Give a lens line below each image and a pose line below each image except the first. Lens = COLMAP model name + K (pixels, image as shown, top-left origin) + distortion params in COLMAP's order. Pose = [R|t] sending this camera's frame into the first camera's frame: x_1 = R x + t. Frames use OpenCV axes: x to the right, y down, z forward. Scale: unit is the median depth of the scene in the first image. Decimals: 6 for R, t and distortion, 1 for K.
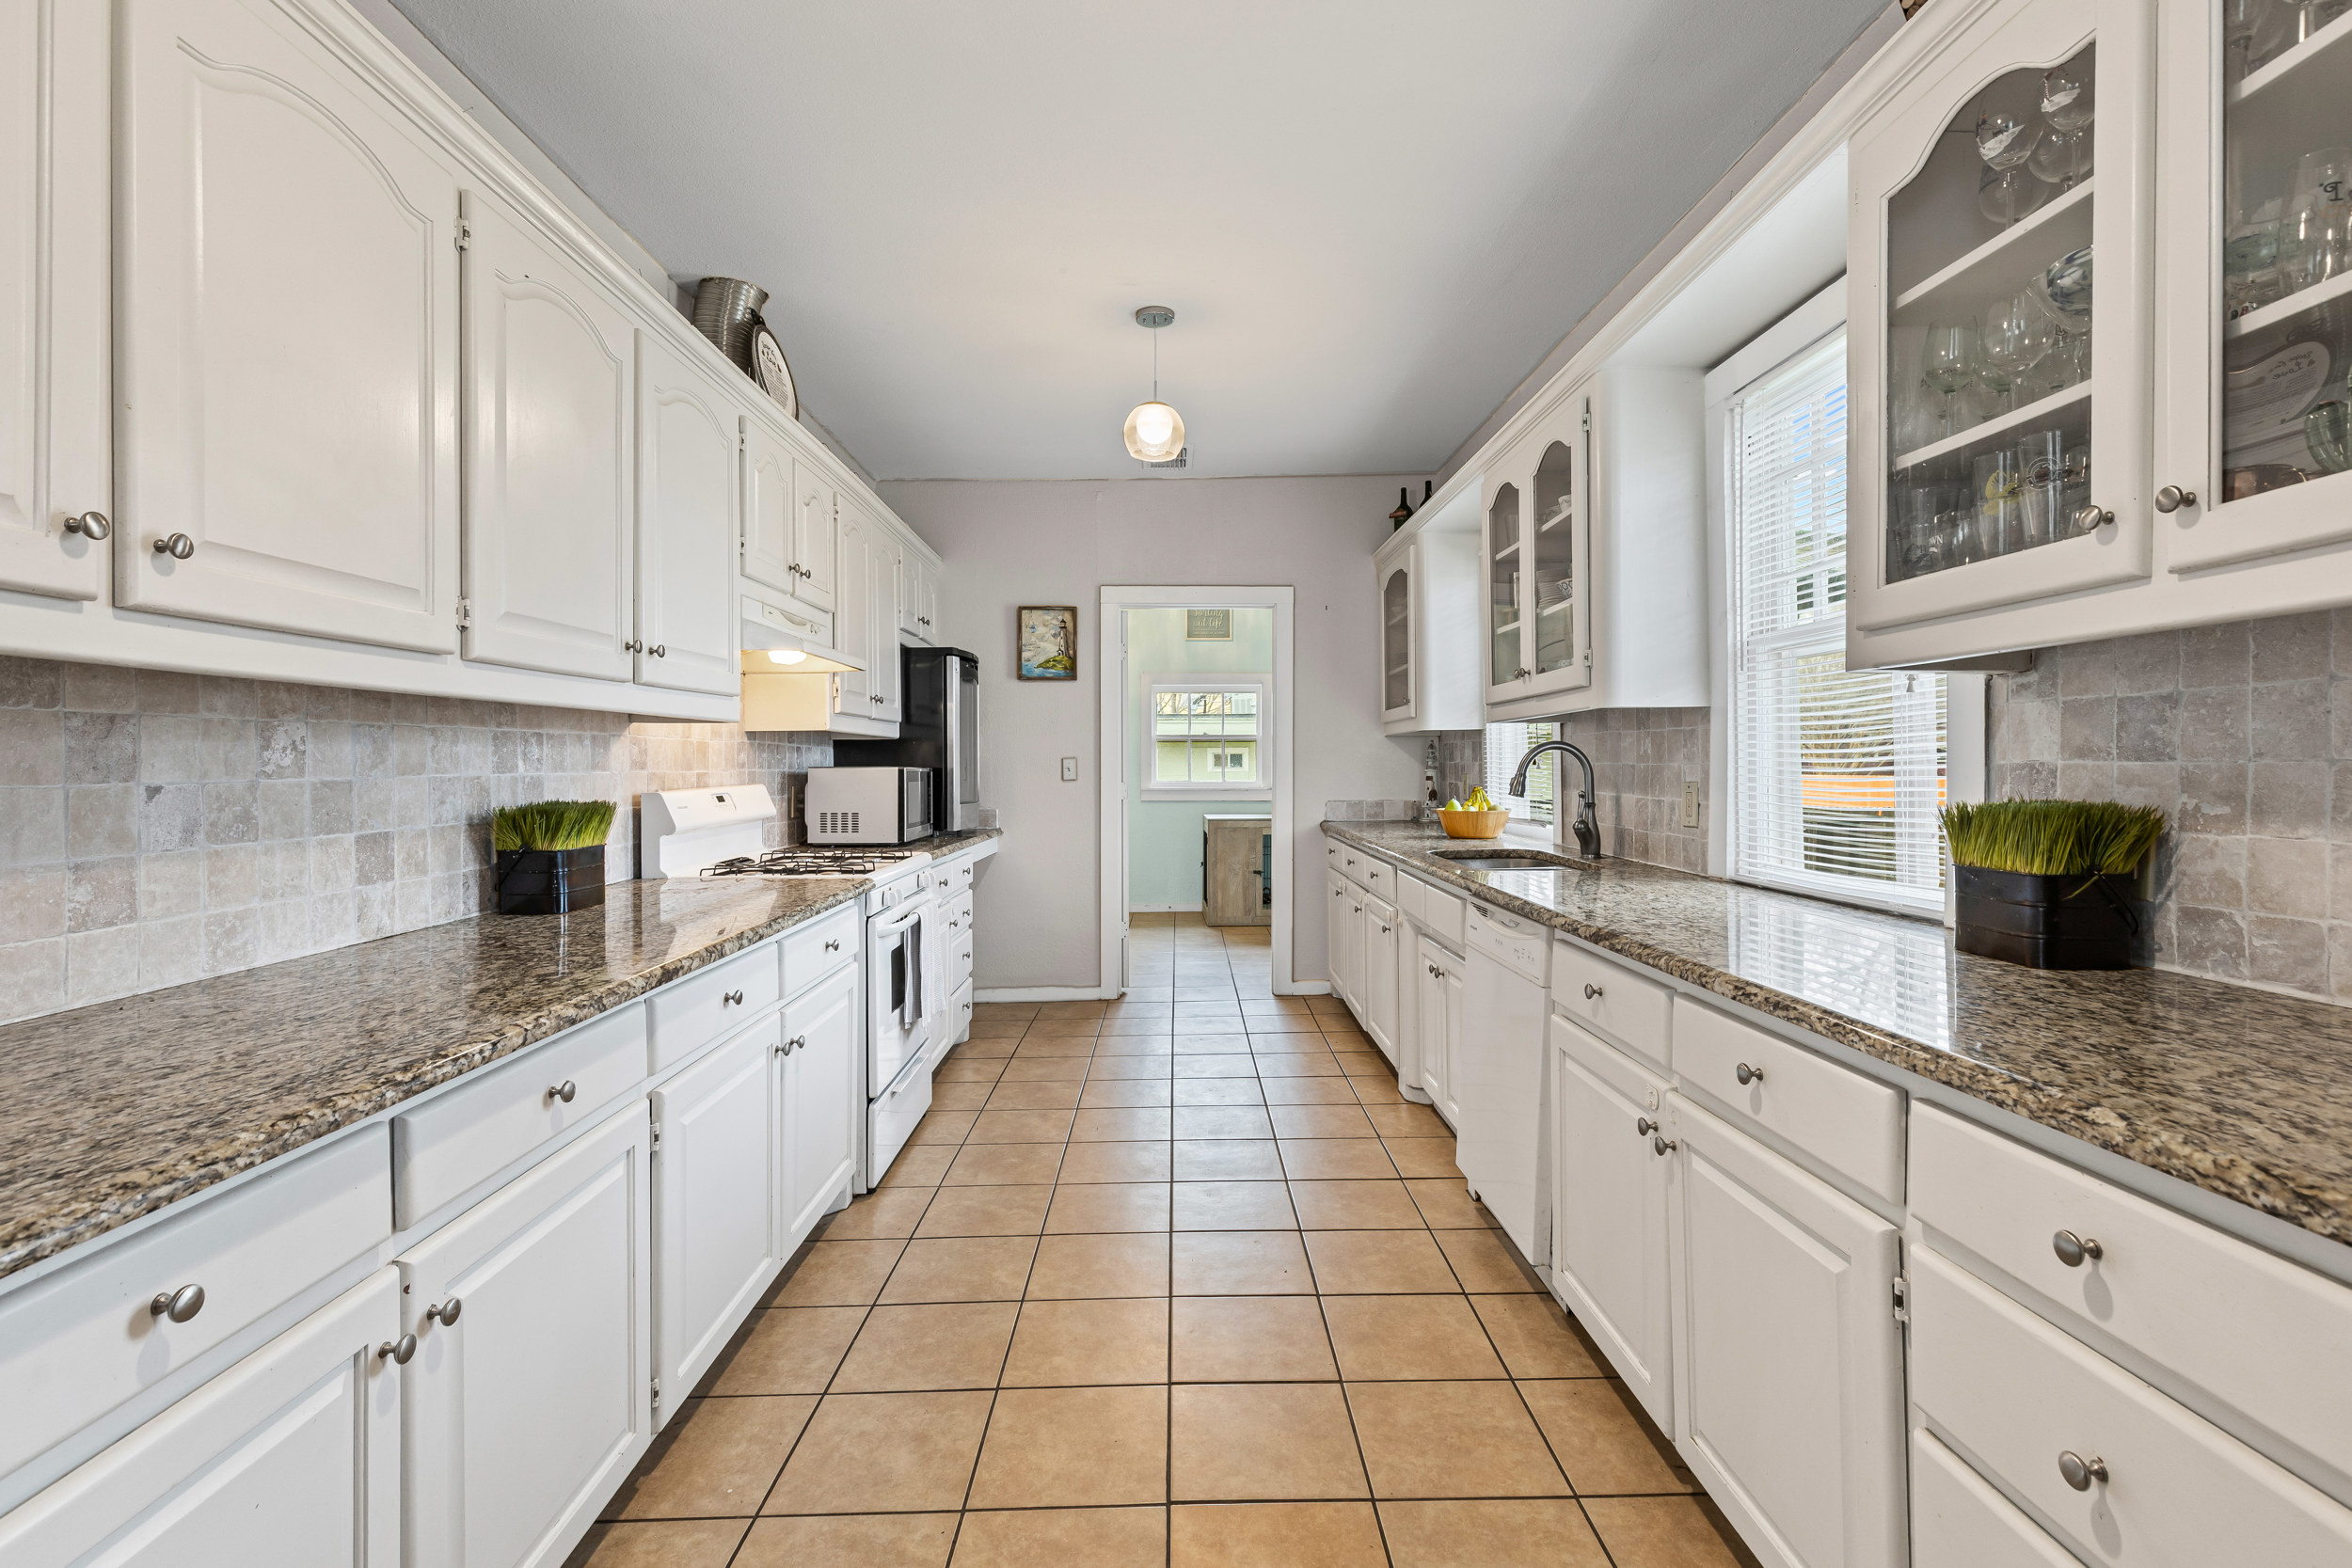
lens RADIAL K [[1058.8, 0, 1189.1], [0, 1058.8, 769.5], [0, 0, 1]] dist [0.008378, -0.003411]
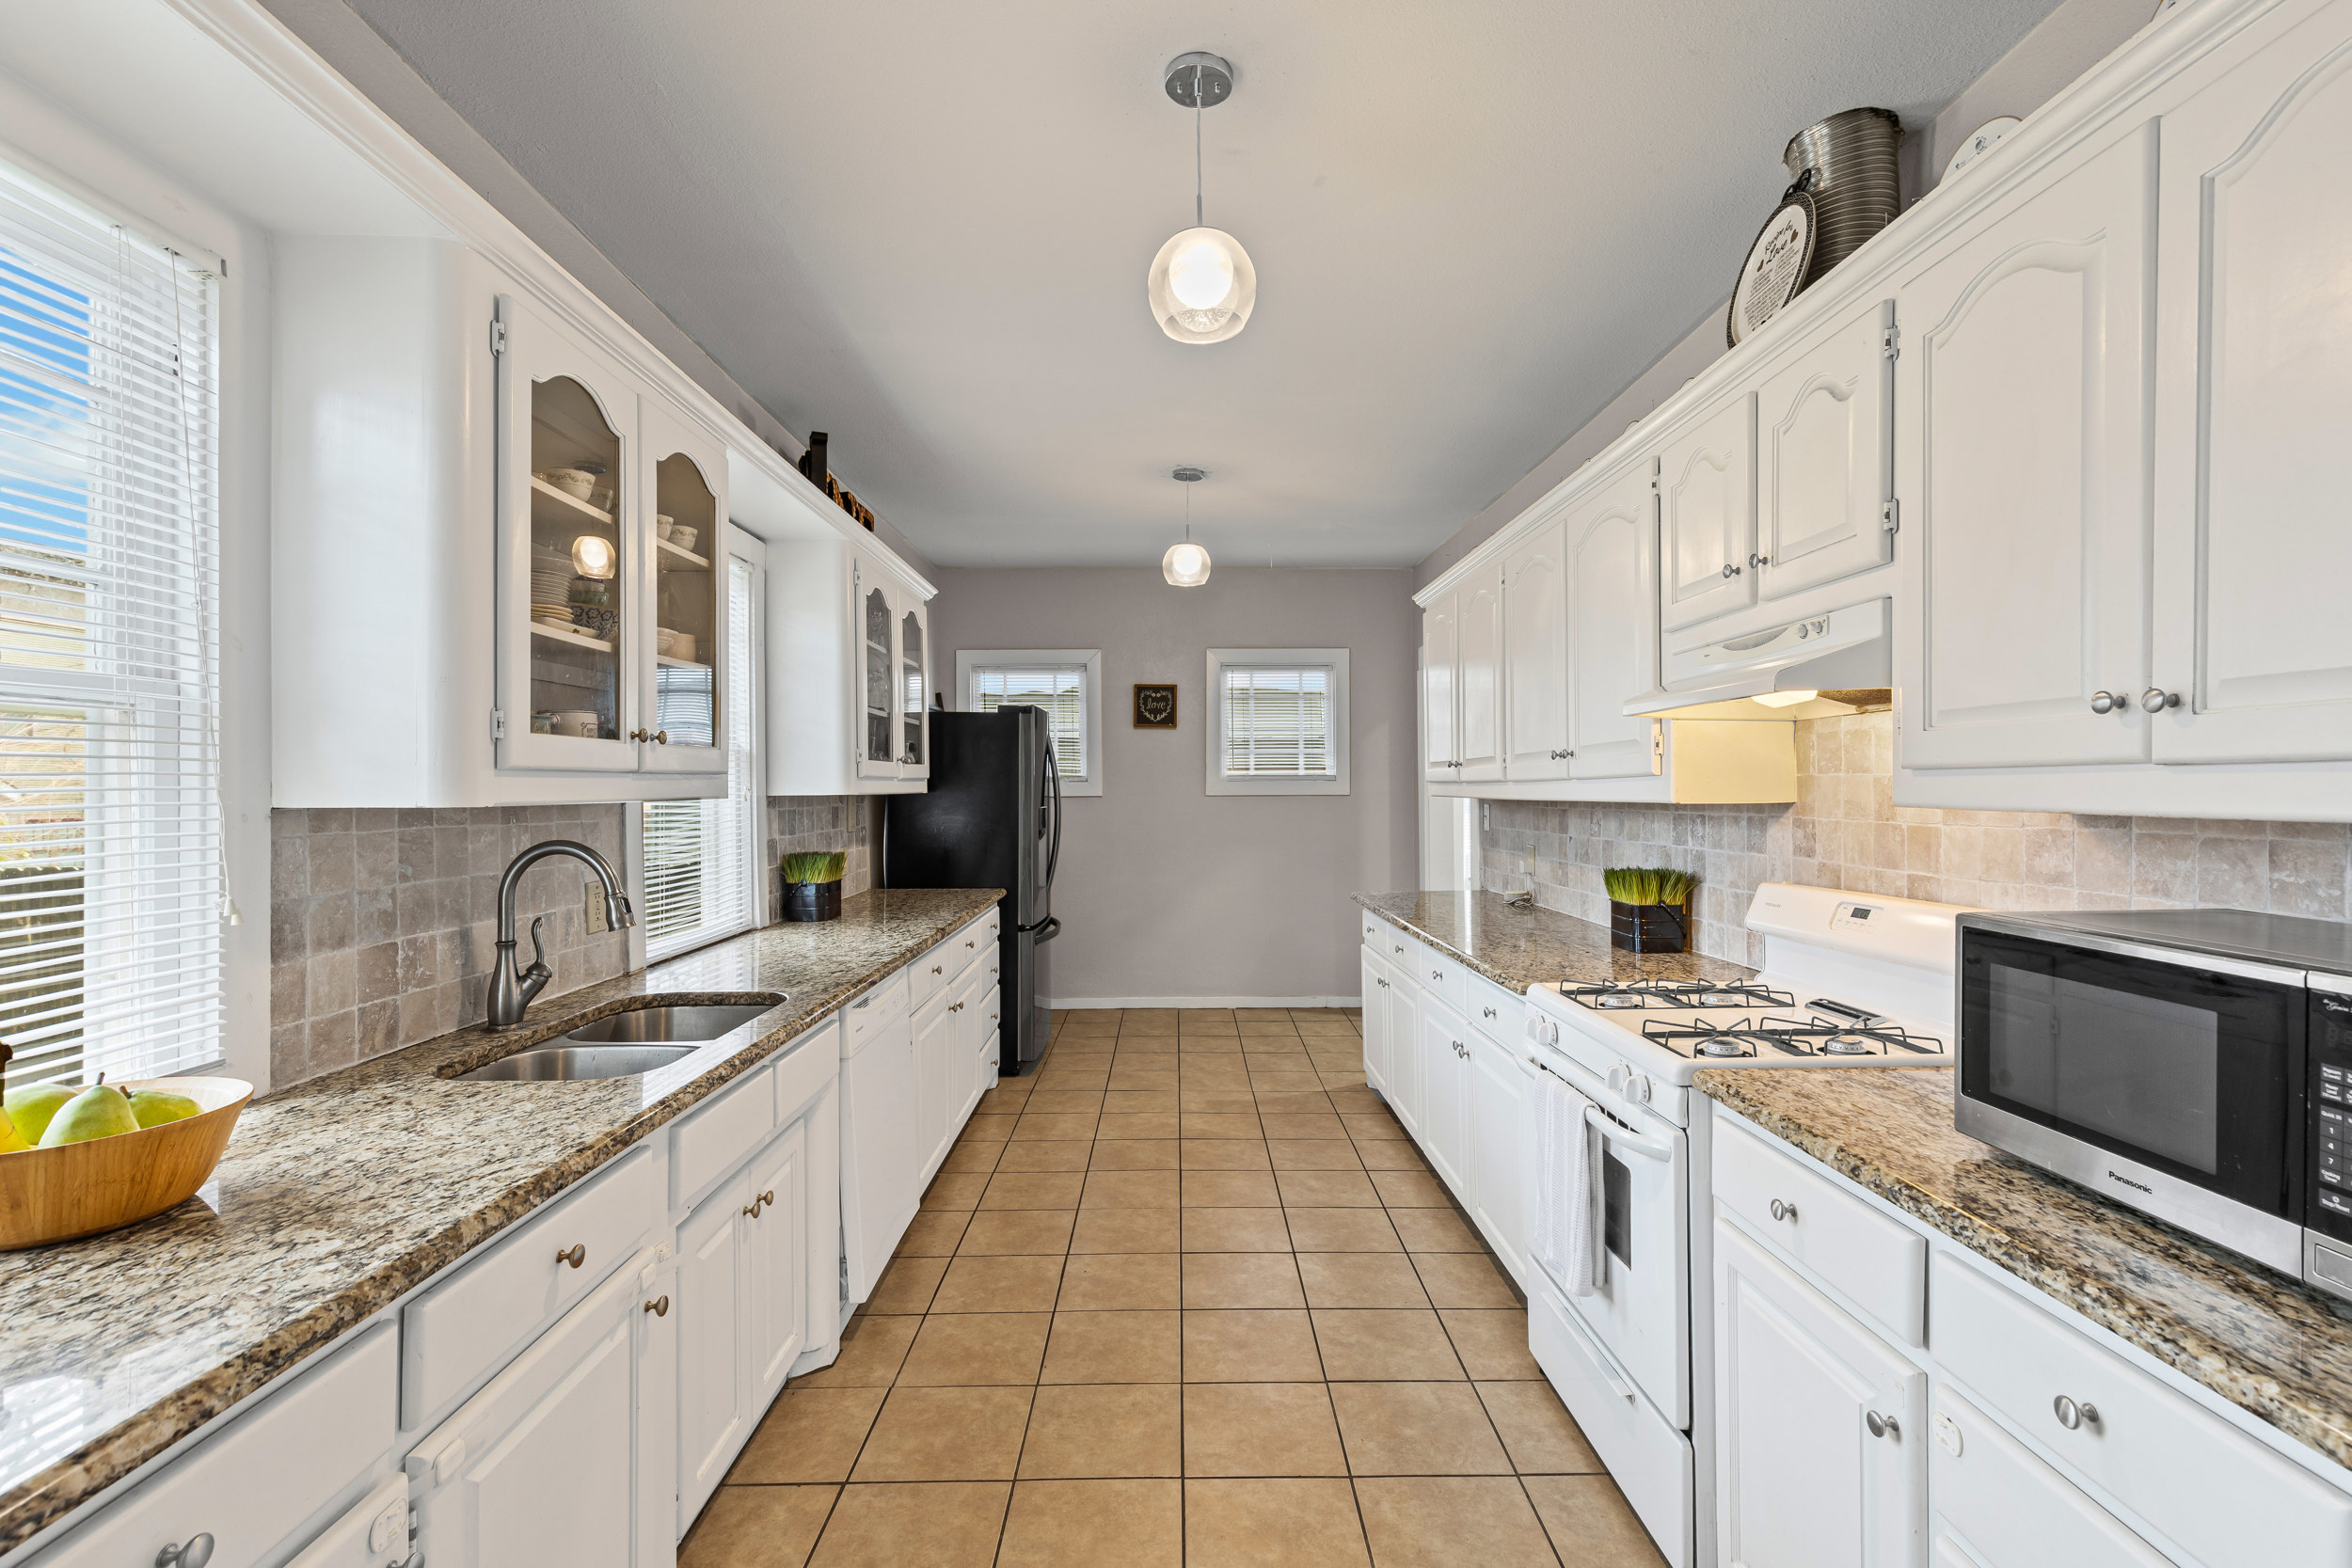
lens RADIAL K [[1058.8, 0, 1191.2], [0, 1058.8, 806.5], [0, 0, 1]] dist [0.008378, -0.003411]
pose [[-0.999932, 0.010703, -0.004731, -0.031679], [0.010601, 0.999719, 0.021209, -0.083984], [0.004957, 0.021157, -0.999764, 2.443126]]
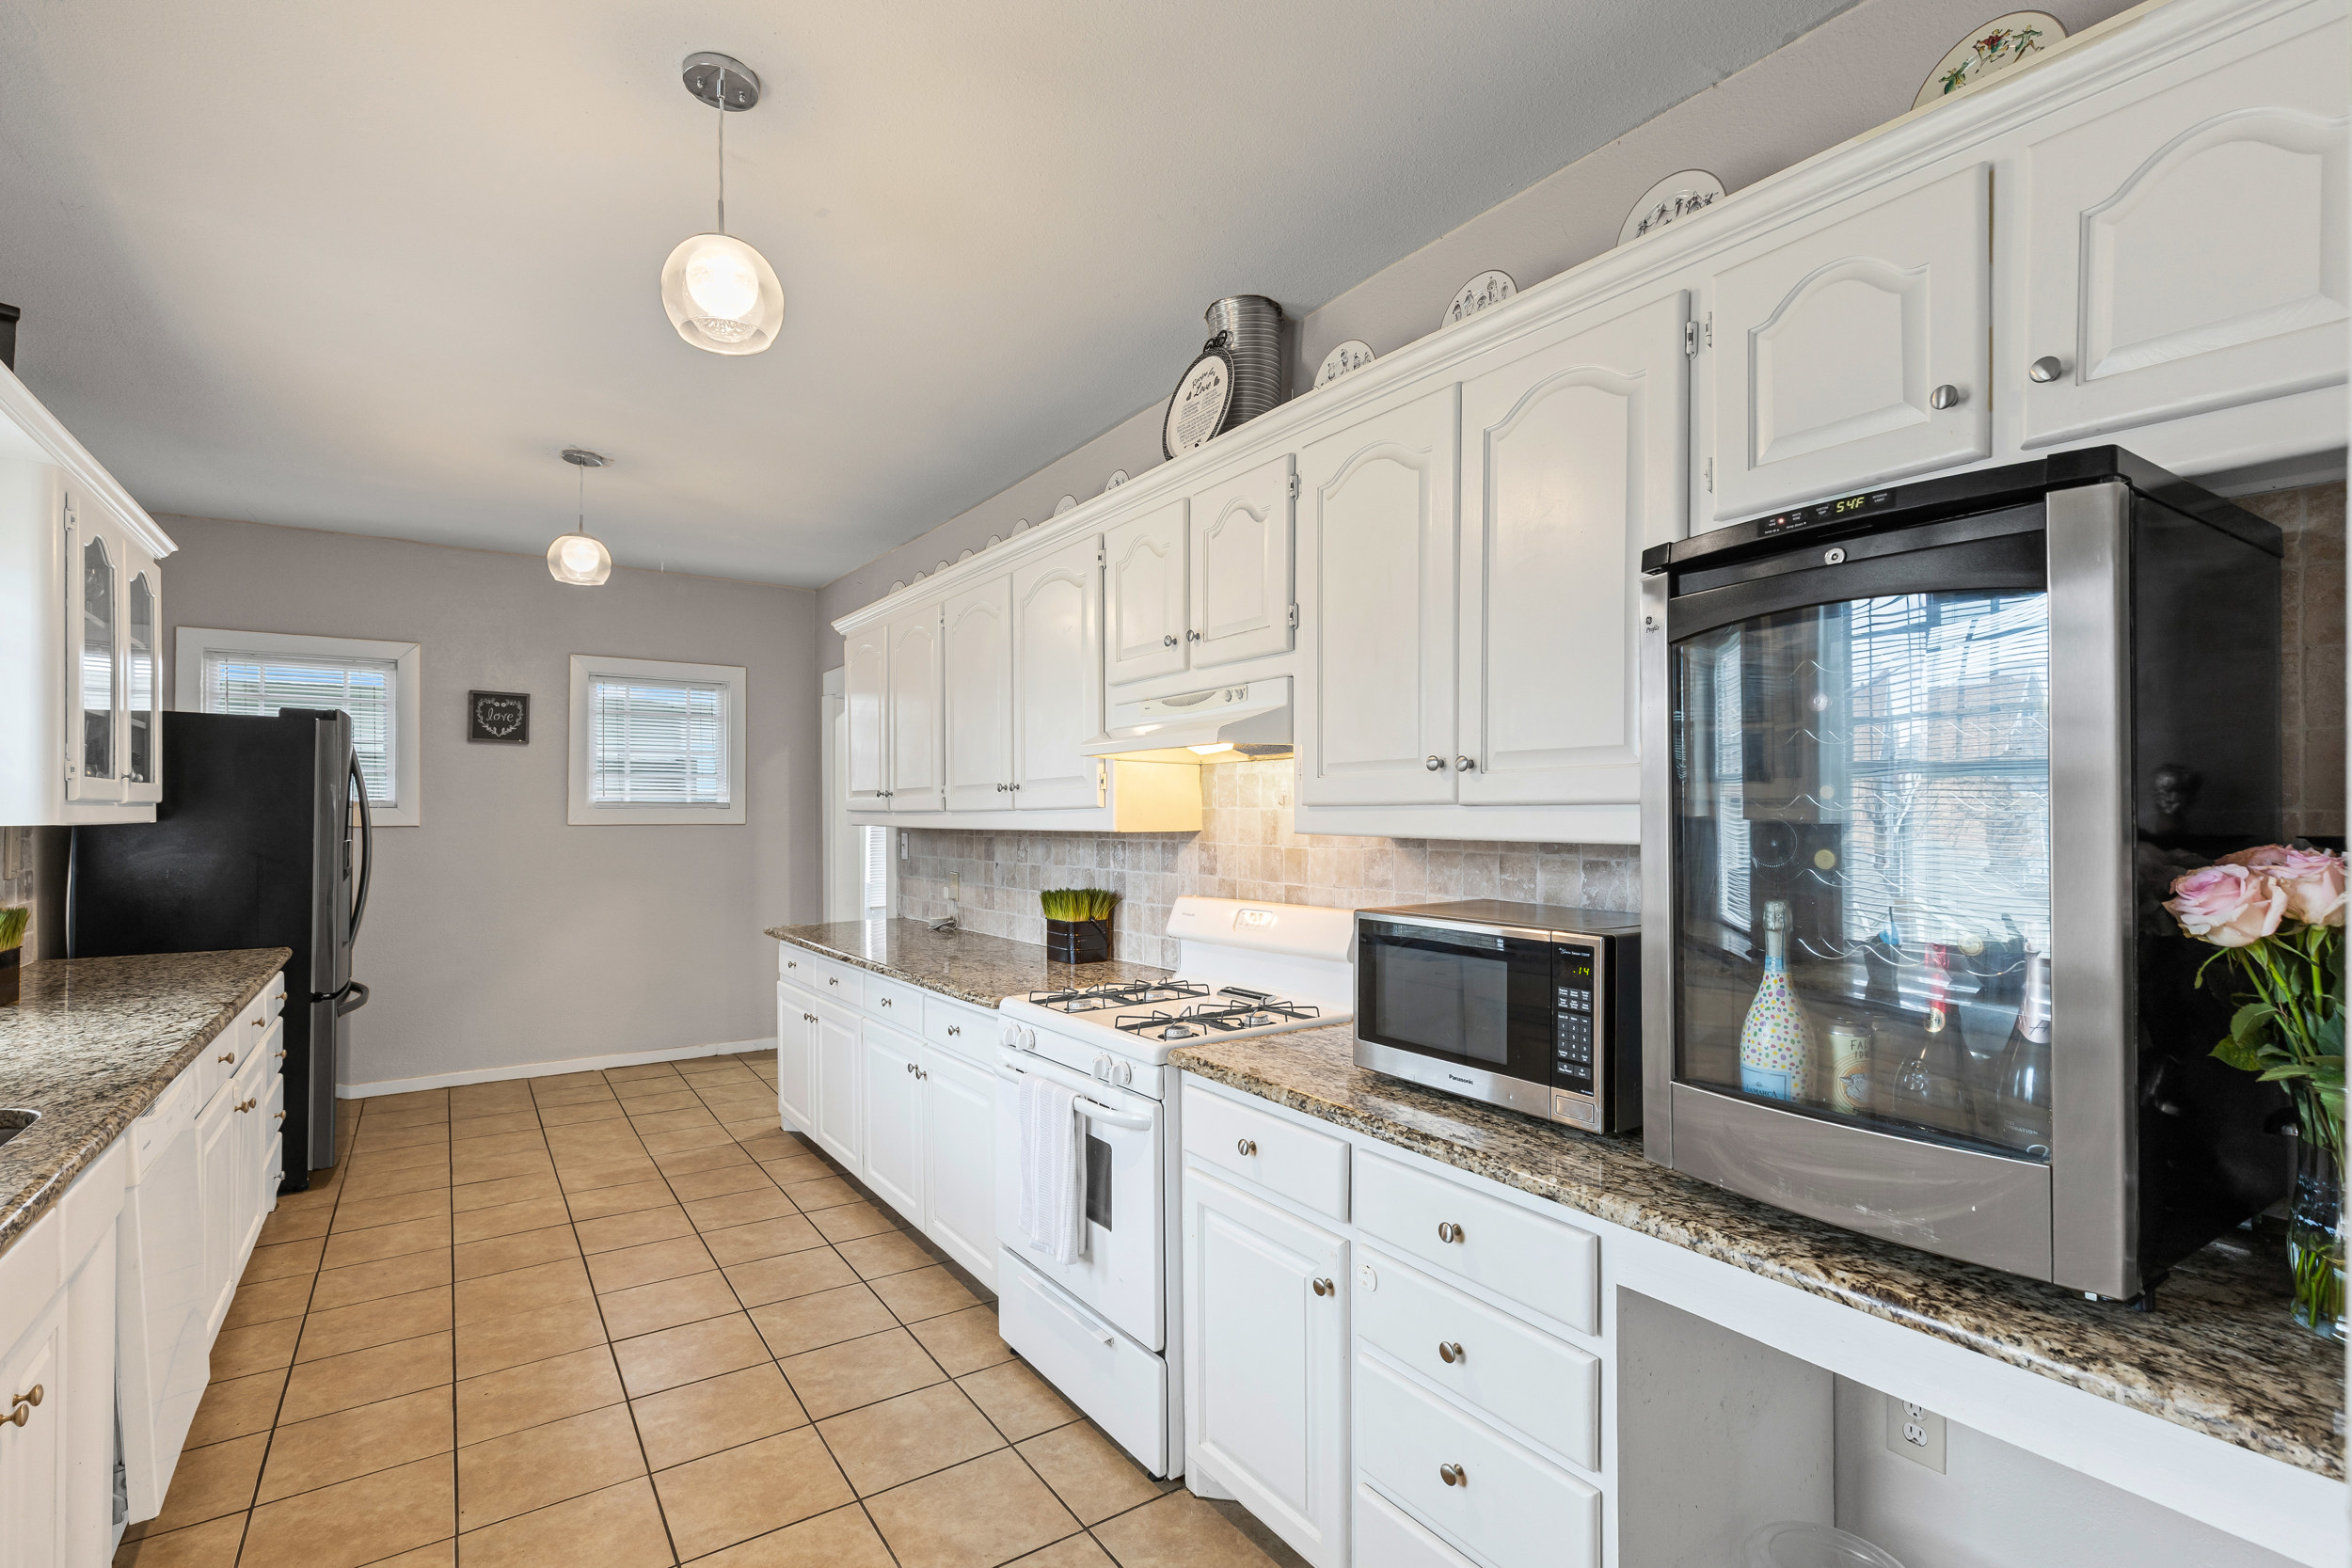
lens RADIAL K [[1058.8, 0, 1215.6], [0, 1058.8, 827.2], [0, 0, 1]] dist [0.008378, -0.003411]
pose [[-0.823117, 0.013084, -0.567722, 0.095258], [0.003538, 0.999833, 0.017914, -0.087134], [0.567861, 0.012737, -0.823026, 2.471341]]
